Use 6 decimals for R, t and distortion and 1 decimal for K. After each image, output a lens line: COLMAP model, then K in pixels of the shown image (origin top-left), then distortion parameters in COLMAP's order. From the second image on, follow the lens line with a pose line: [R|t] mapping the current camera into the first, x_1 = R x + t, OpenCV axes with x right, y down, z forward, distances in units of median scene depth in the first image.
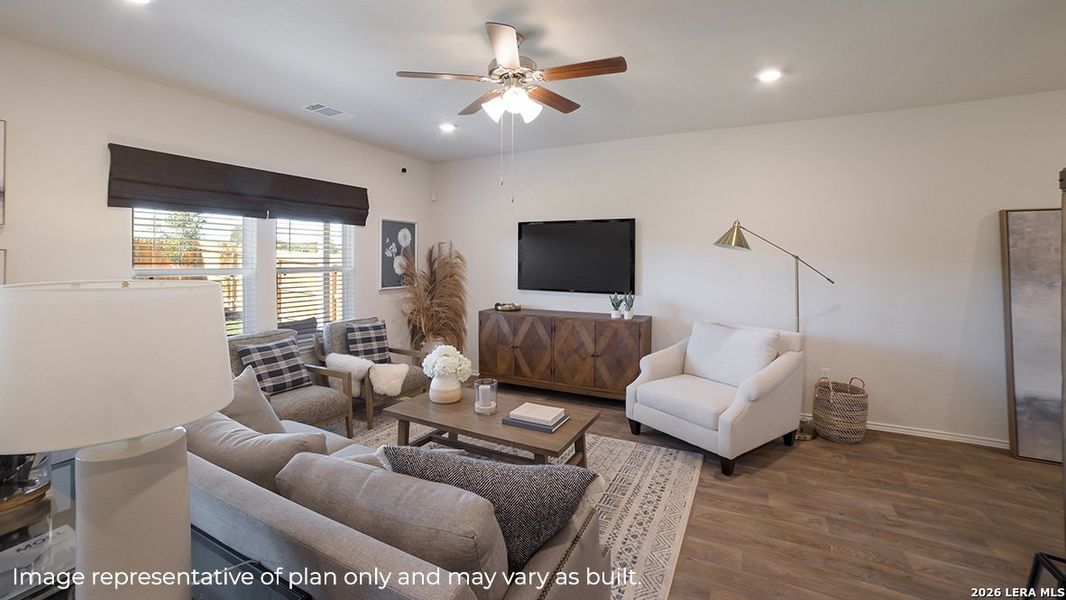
lens RADIAL K [[431.8, 0, 522.6], [0, 431.8, 254.8], [0, 0, 1]] dist [-0.068711, 0.033913]
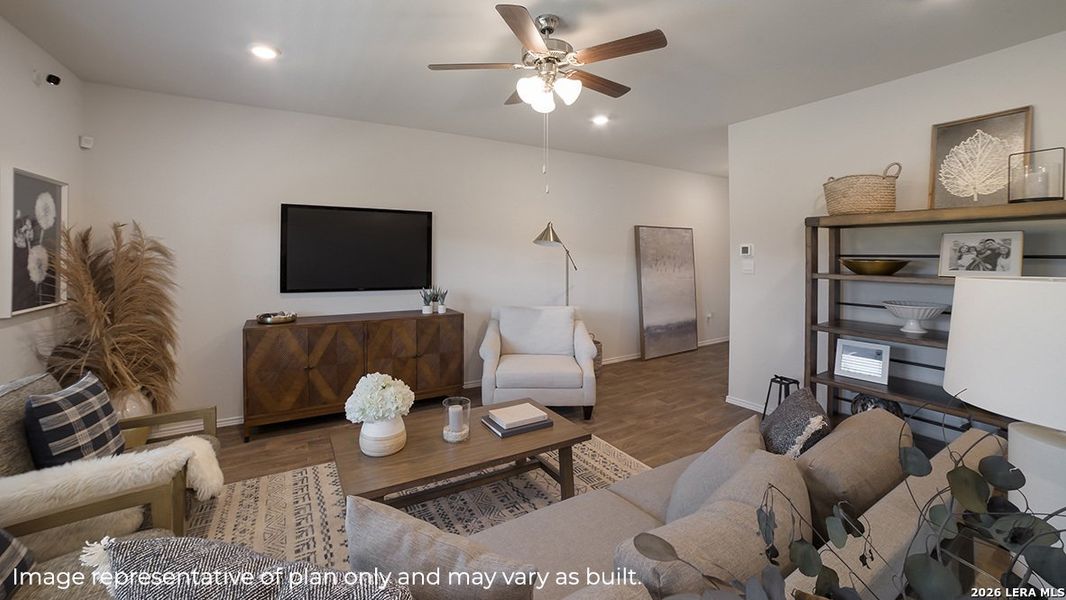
lens RADIAL K [[431.8, 0, 522.6], [0, 431.8, 254.8], [0, 0, 1]] dist [-0.068711, 0.033913]
pose [[0.543577, -0.003160, 0.839354, -0.442279], [-0.007642, 0.999933, 0.008714, 0.005037], [-0.839325, -0.011151, 0.543516, 0.282187]]
